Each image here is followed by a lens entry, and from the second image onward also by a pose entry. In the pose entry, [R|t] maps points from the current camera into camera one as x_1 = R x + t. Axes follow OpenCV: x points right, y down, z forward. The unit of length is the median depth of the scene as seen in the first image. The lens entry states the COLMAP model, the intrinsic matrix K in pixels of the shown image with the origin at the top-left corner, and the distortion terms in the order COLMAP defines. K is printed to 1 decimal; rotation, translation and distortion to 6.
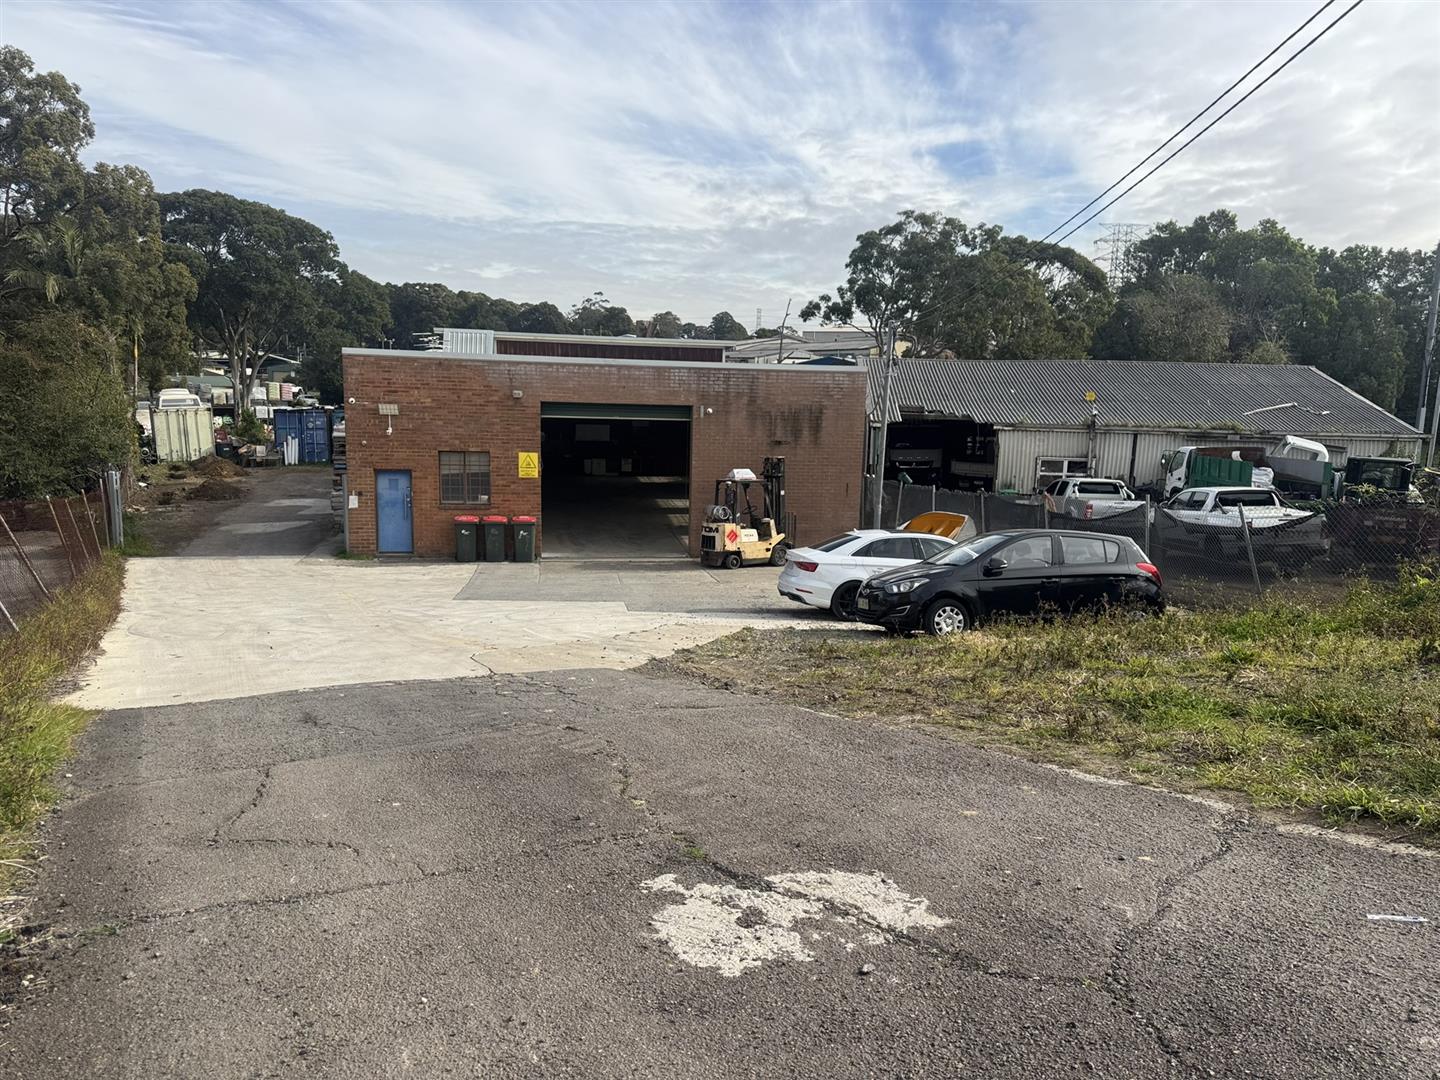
lens RADIAL K [[1005.2, 0, 720.9], [0, 1005.2, 541.4], [0, 0, 1]] dist [0.000944, 0.000049]
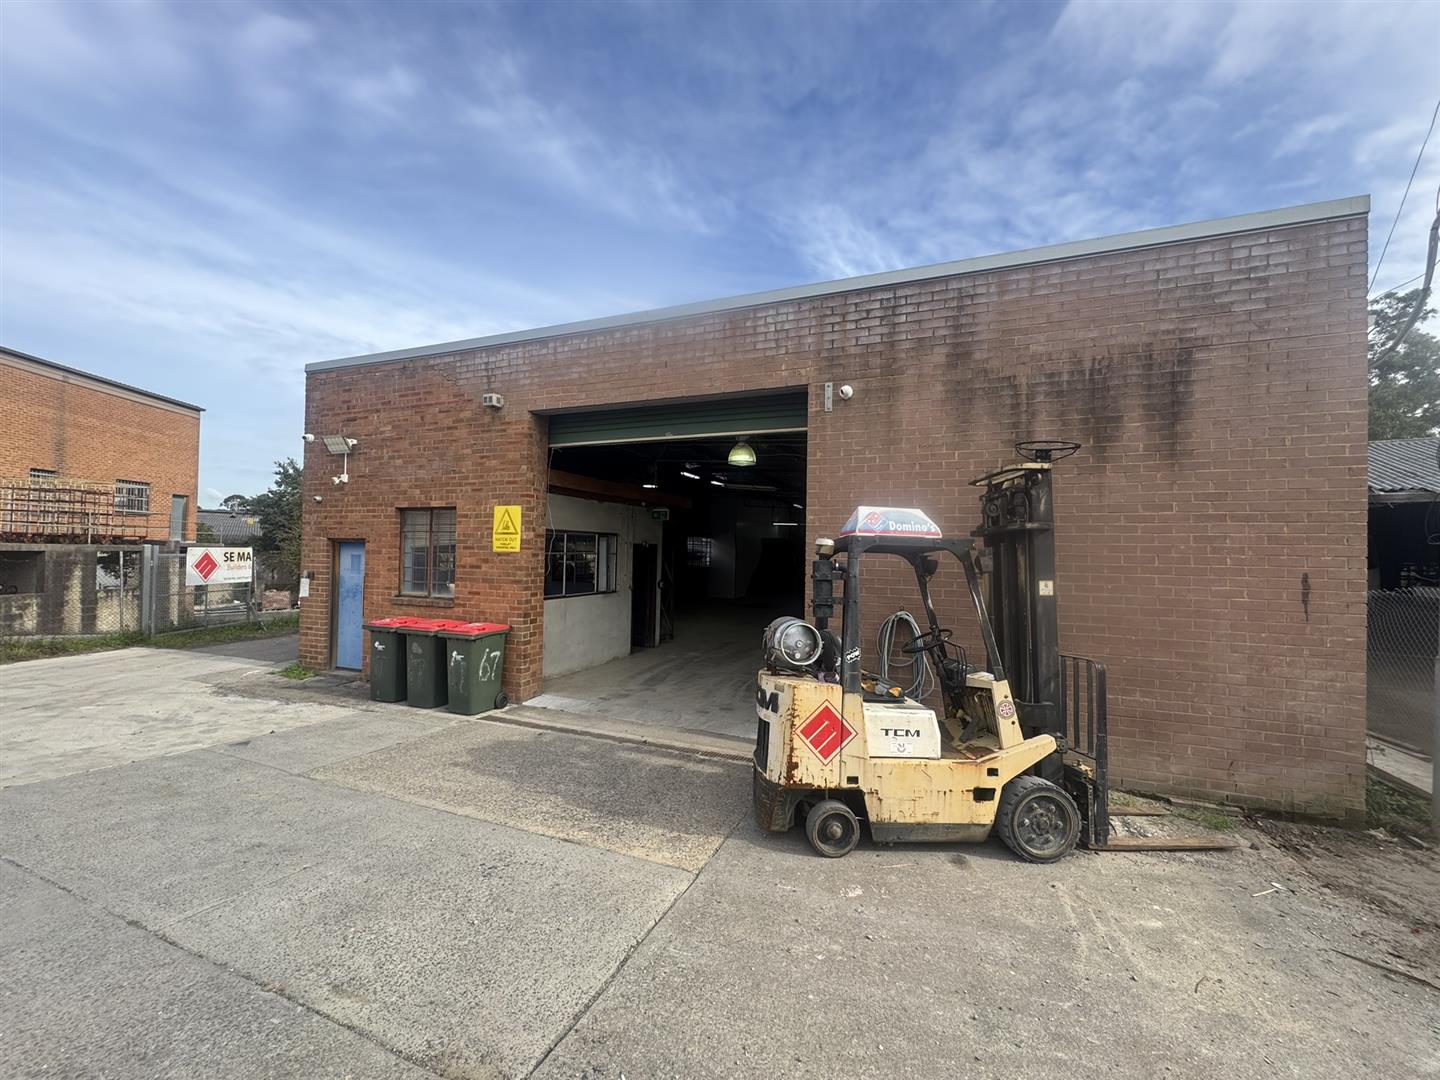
lens RADIAL K [[574.5, 0, 714.1], [0, 574.5, 541.0], [0, 0, 1]] dist [0.000496, 0.000028]
pose [[0.857819, -0.021347, -0.513508, 0.064469], [-0.070820, 0.984697, -0.159240, -0.028252], [0.509049, 0.172965, 0.843180, 0.806523]]
